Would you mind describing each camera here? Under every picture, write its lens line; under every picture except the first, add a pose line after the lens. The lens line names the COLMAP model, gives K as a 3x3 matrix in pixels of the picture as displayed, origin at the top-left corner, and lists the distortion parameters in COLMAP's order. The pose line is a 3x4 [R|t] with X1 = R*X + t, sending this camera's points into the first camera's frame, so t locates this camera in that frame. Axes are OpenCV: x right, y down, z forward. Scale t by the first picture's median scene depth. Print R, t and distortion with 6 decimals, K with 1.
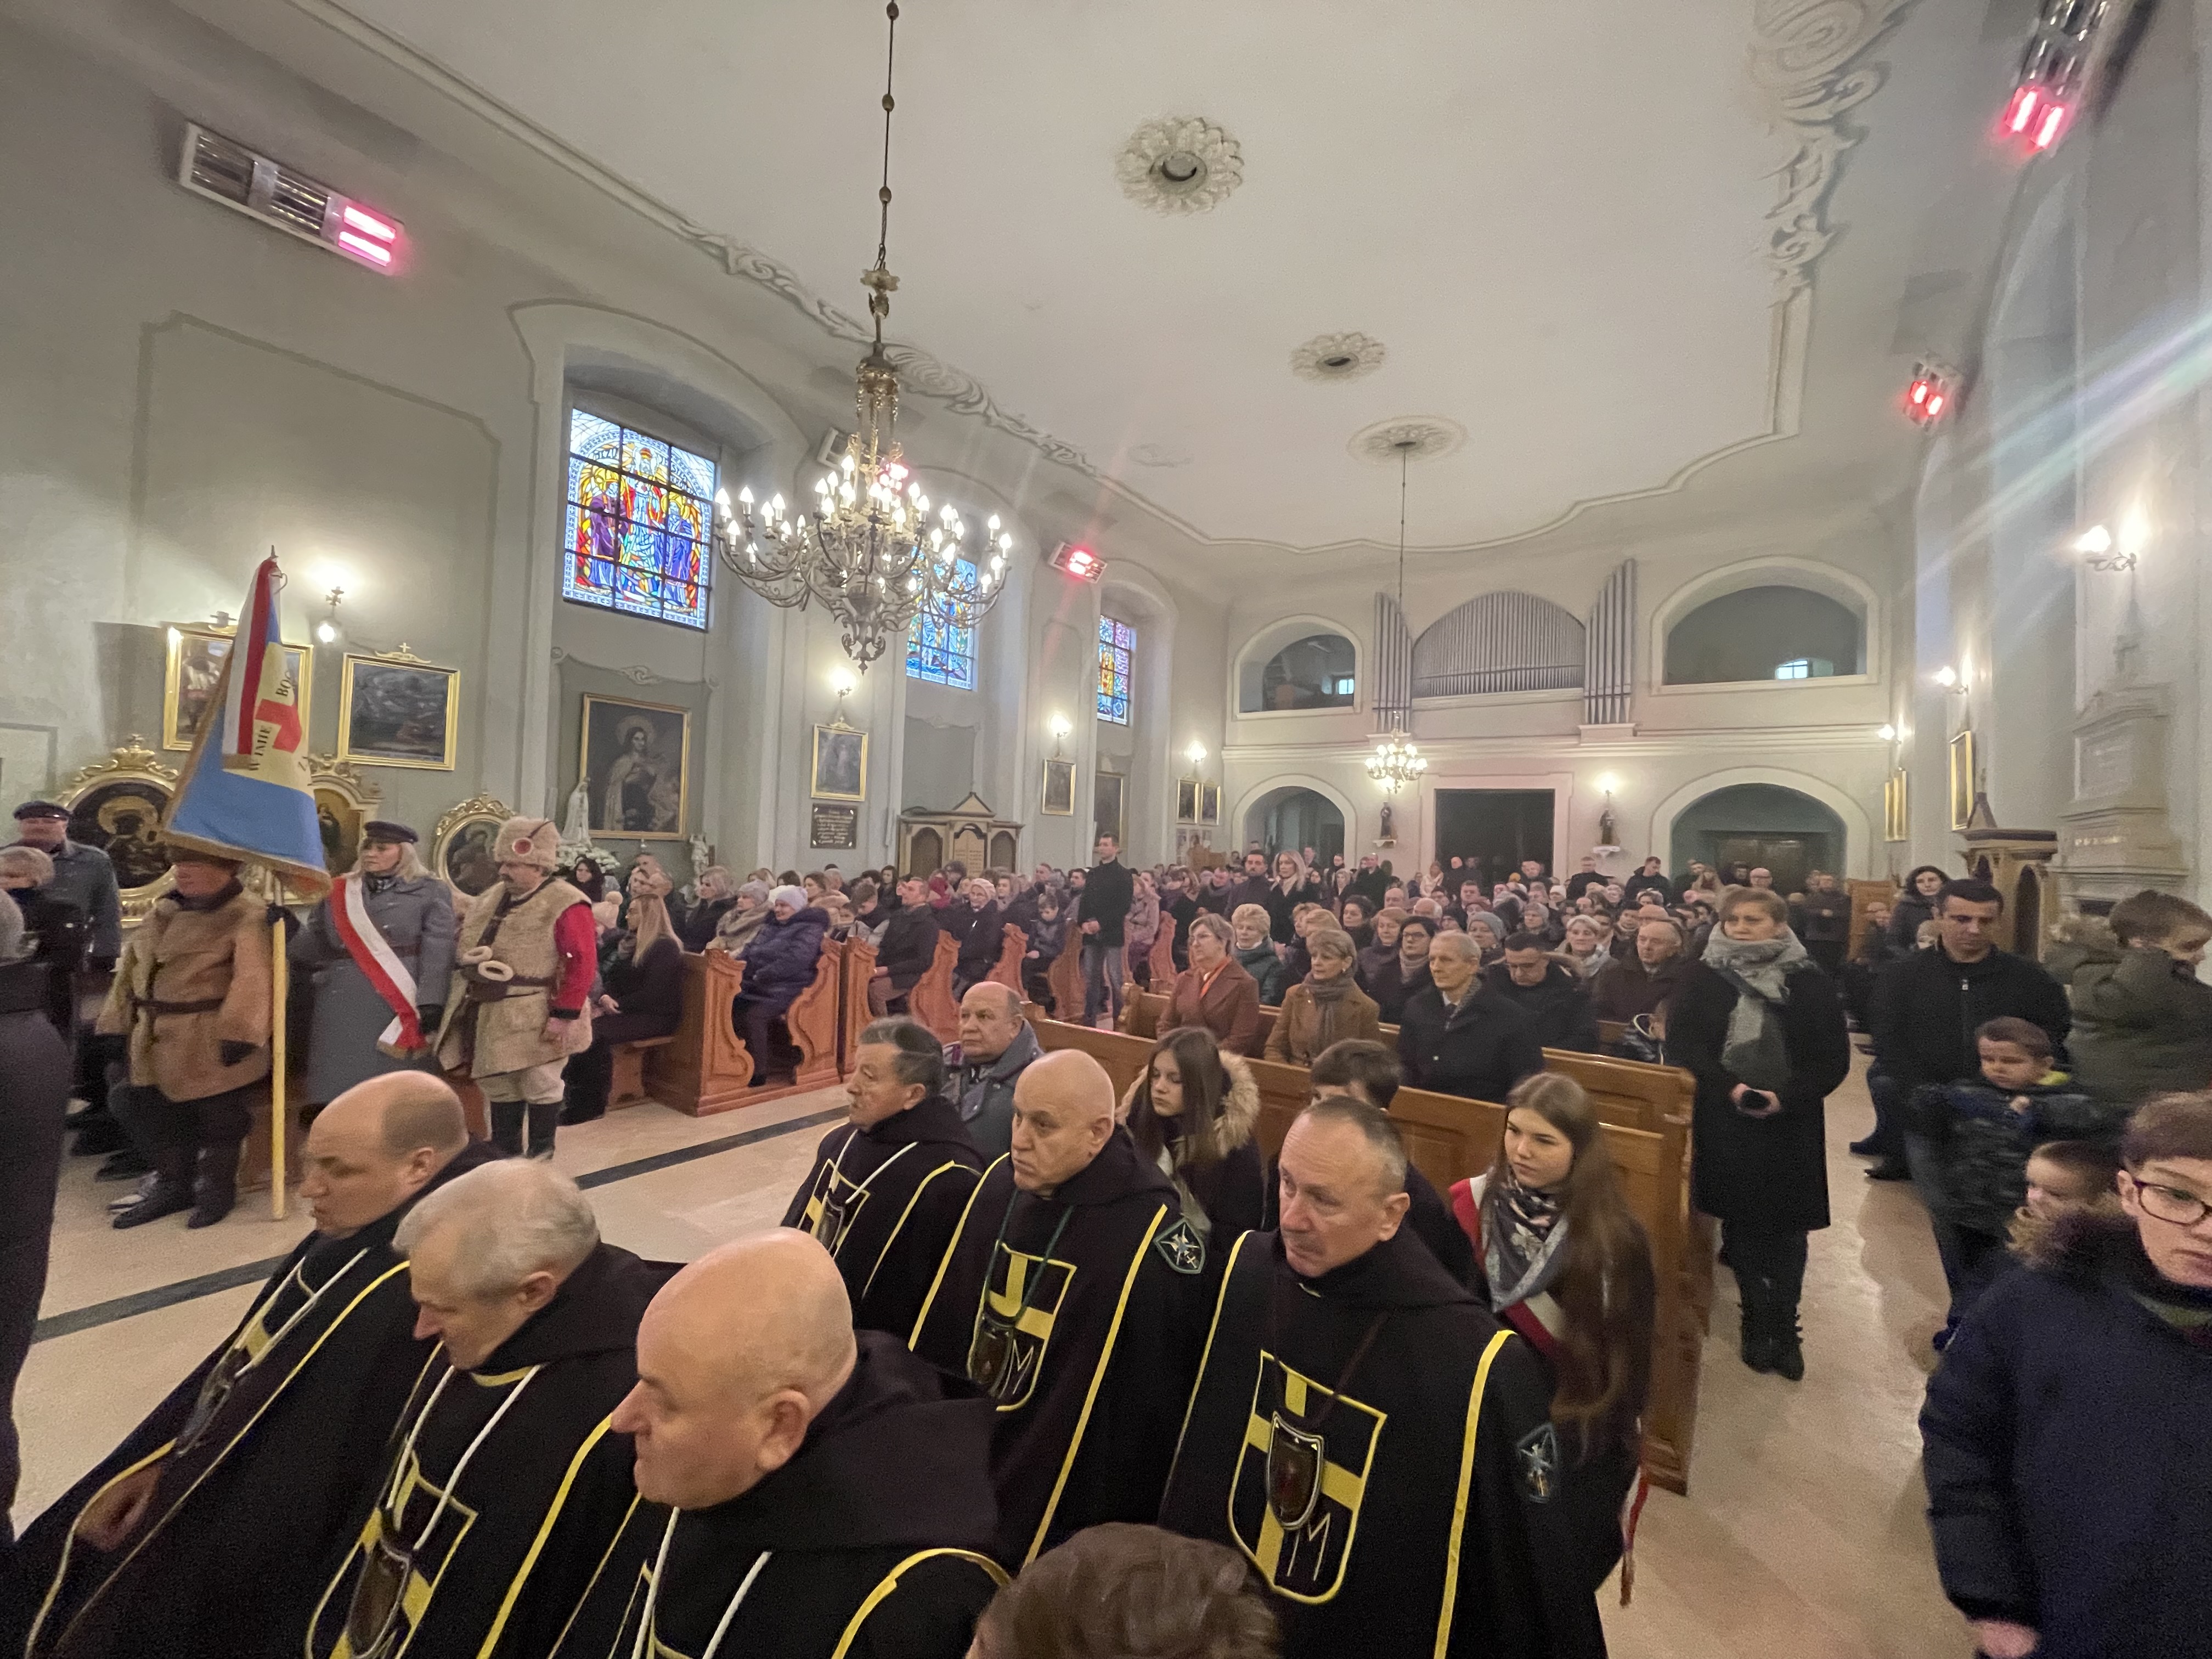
lens RADIAL K [[871.5, 0, 1105.0], [0, 871.5, 813.4], [0, 0, 1]] dist [-0.004356, 0.000236]
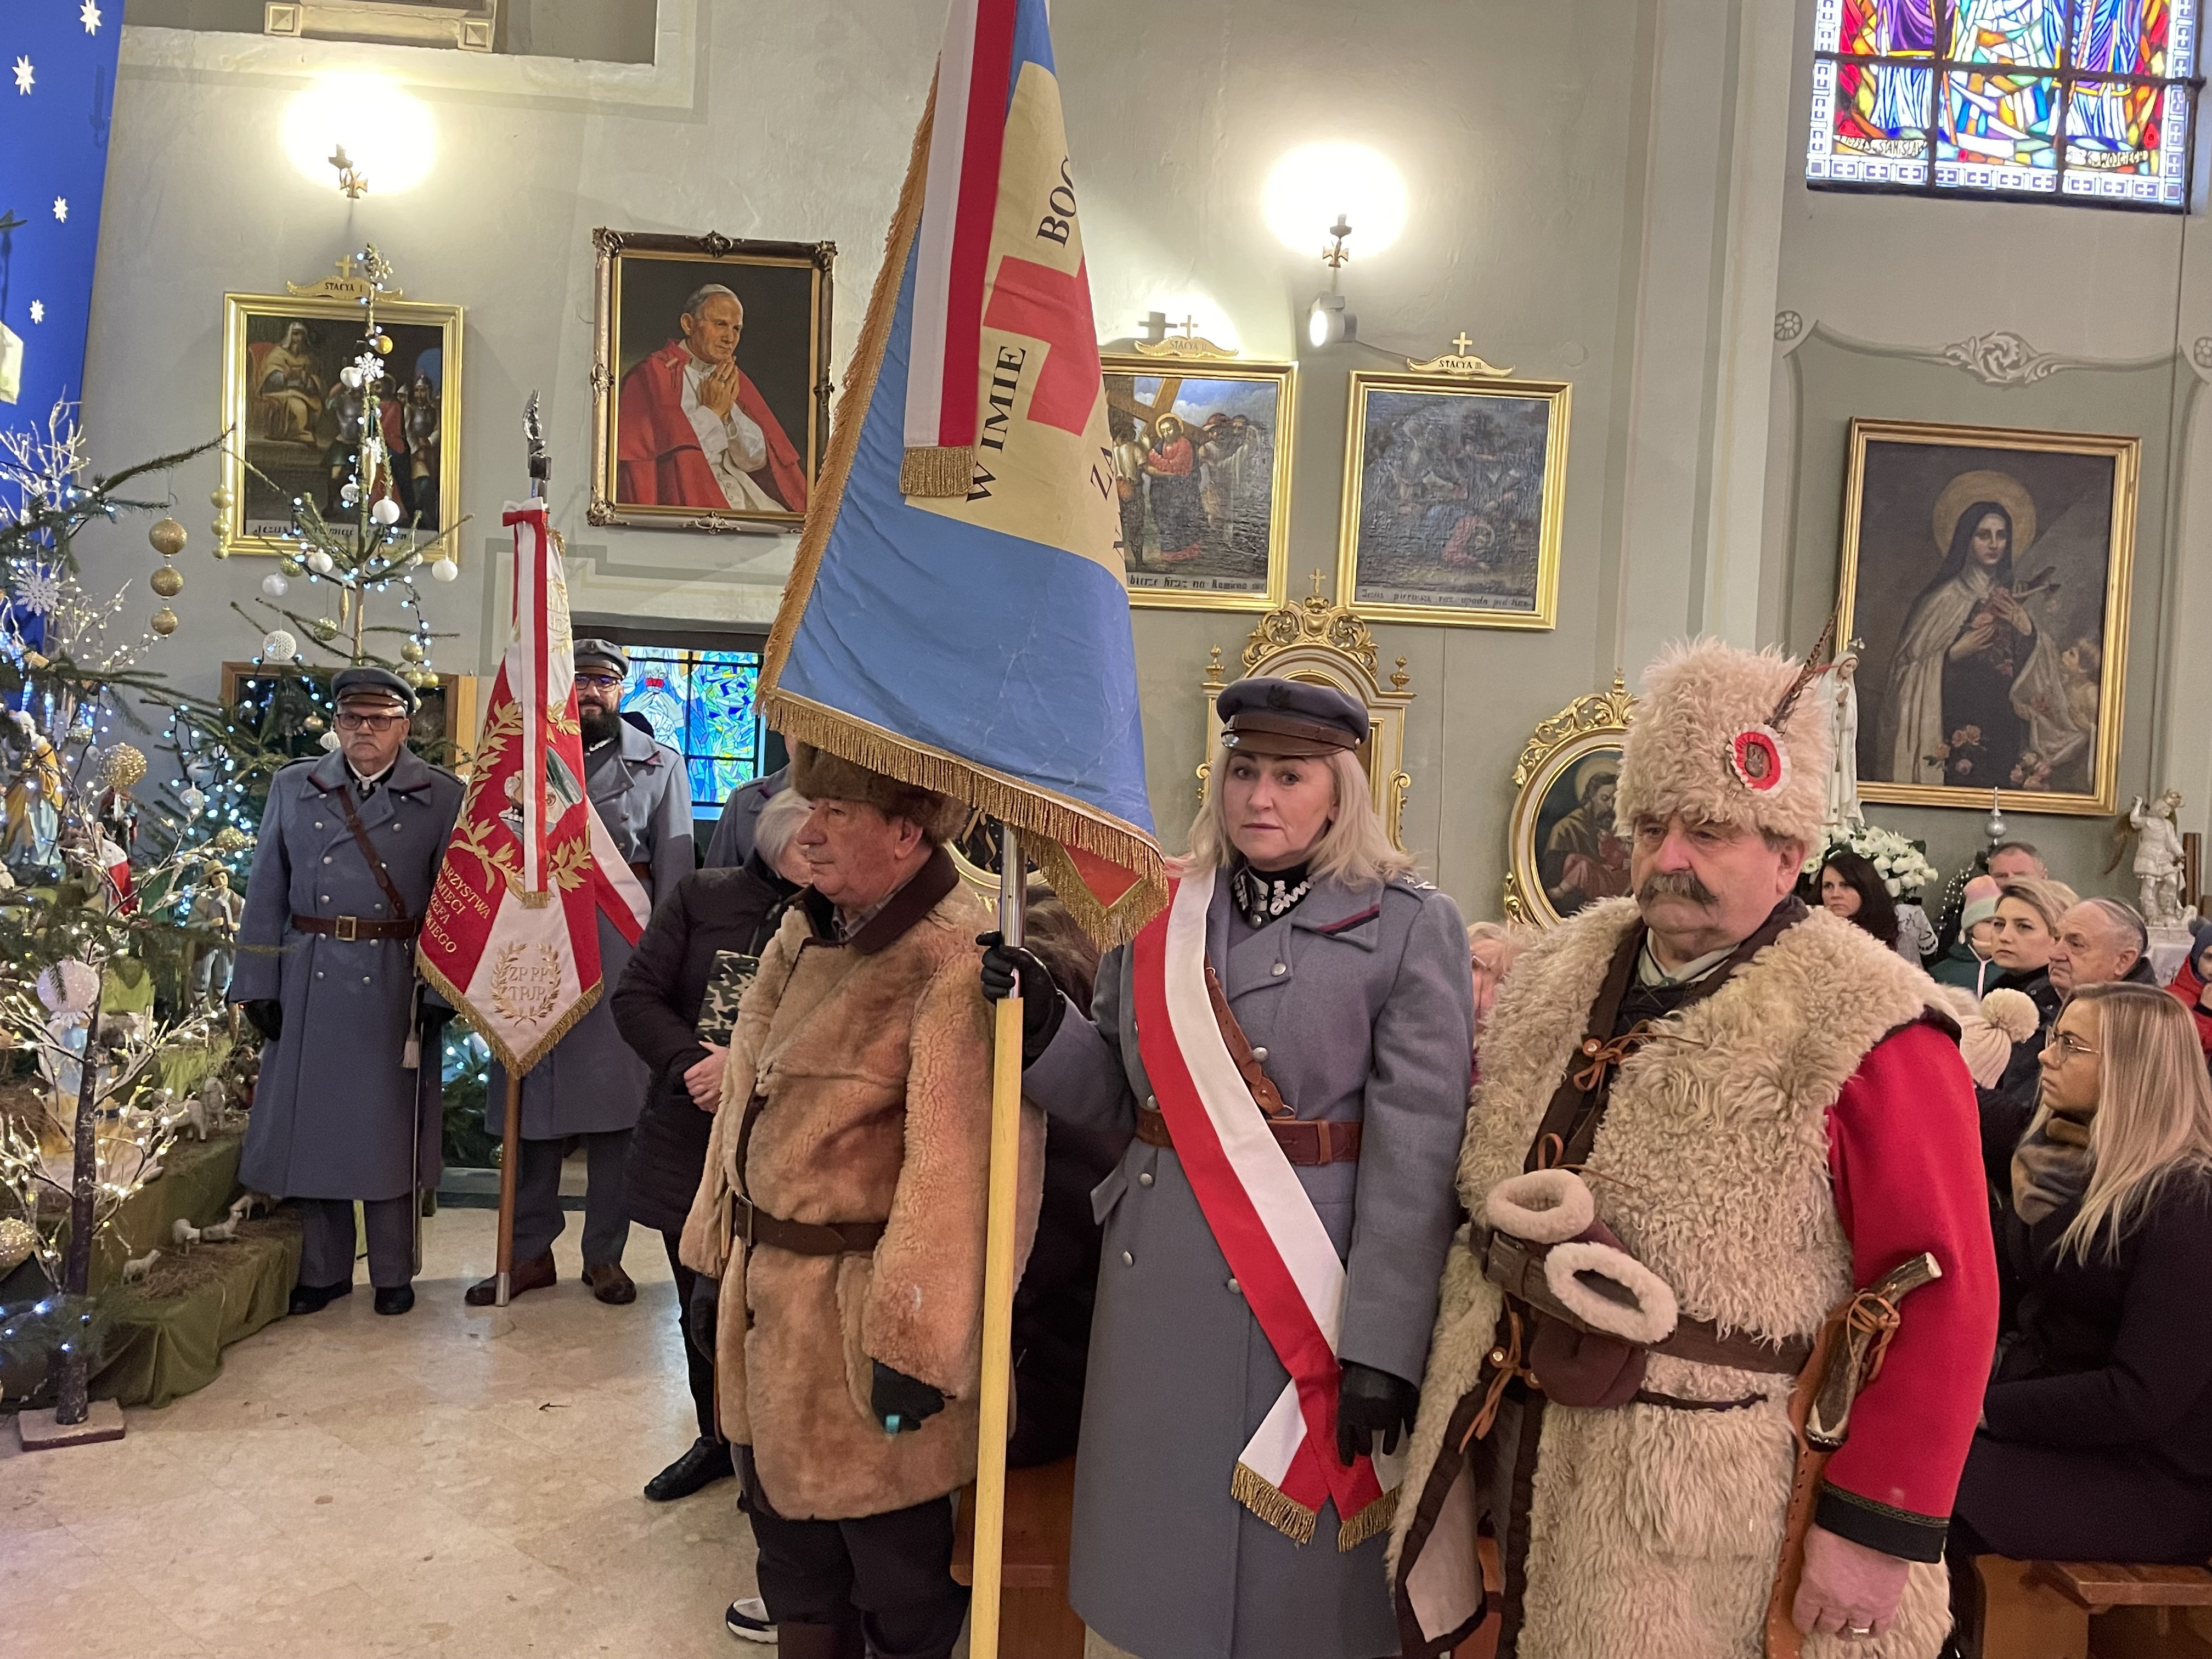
lens RADIAL K [[1765.0, 0, 1106.0], [0, 1765.0, 829.5], [0, 0, 1]] dist [0.122602, -0.122115]
pose [[0.613586, 0.022230, -0.789315, -0.216061], [-0.001037, 0.999625, 0.027347, 0.023769], [0.789627, -0.015961, 0.613379, 0.320485]]
